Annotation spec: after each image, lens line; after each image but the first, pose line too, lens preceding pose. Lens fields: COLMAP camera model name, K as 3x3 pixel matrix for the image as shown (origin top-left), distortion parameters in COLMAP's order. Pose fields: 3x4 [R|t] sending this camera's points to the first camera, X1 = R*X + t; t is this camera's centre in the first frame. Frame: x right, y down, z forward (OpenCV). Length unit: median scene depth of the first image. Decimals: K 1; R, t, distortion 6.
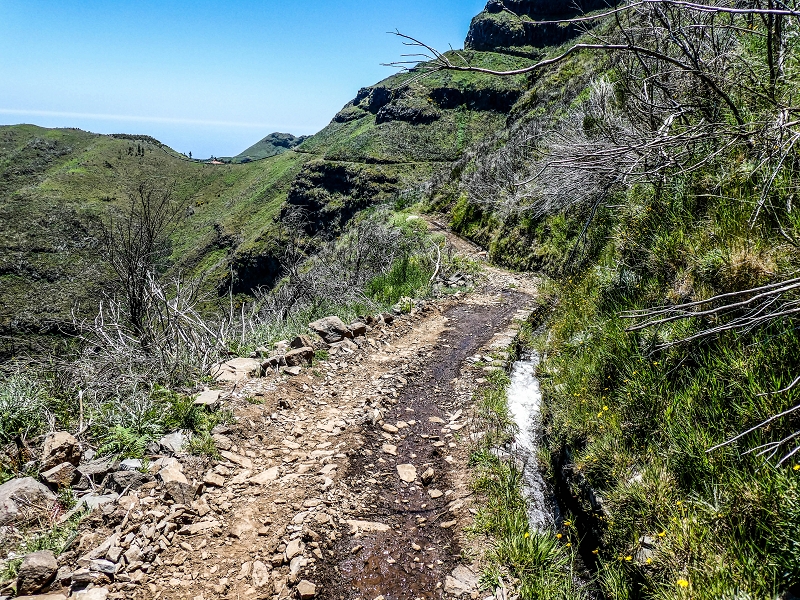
lens RADIAL K [[596.3, 0, 400.0], [0, 596.3, 300.0], [0, 0, 1]] dist [0.004259, -0.016238]
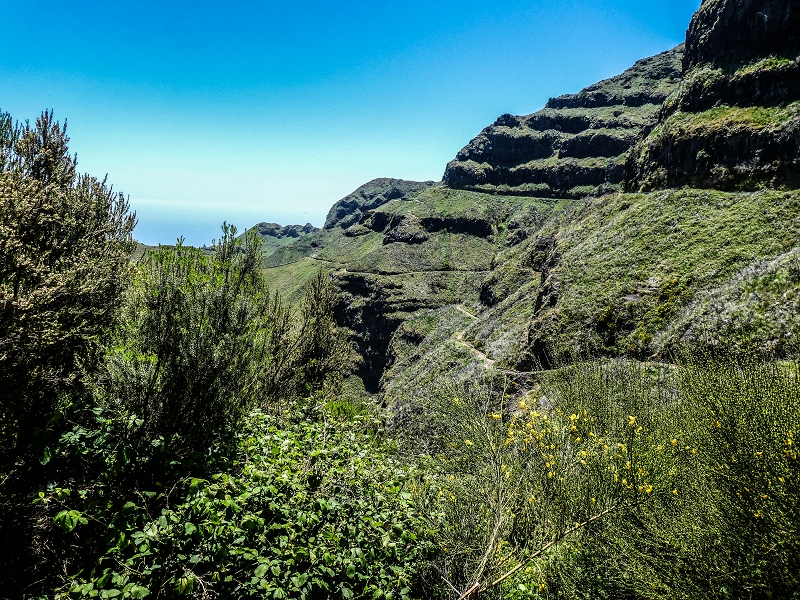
lens RADIAL K [[596.3, 0, 400.0], [0, 596.3, 300.0], [0, 0, 1]] dist [0.004259, -0.016238]
pose [[0.998362, -0.023531, 0.052142, -0.075787], [0.029688, 0.992253, -0.120638, 0.003464], [-0.048899, 0.121989, 0.991326, -0.365760]]
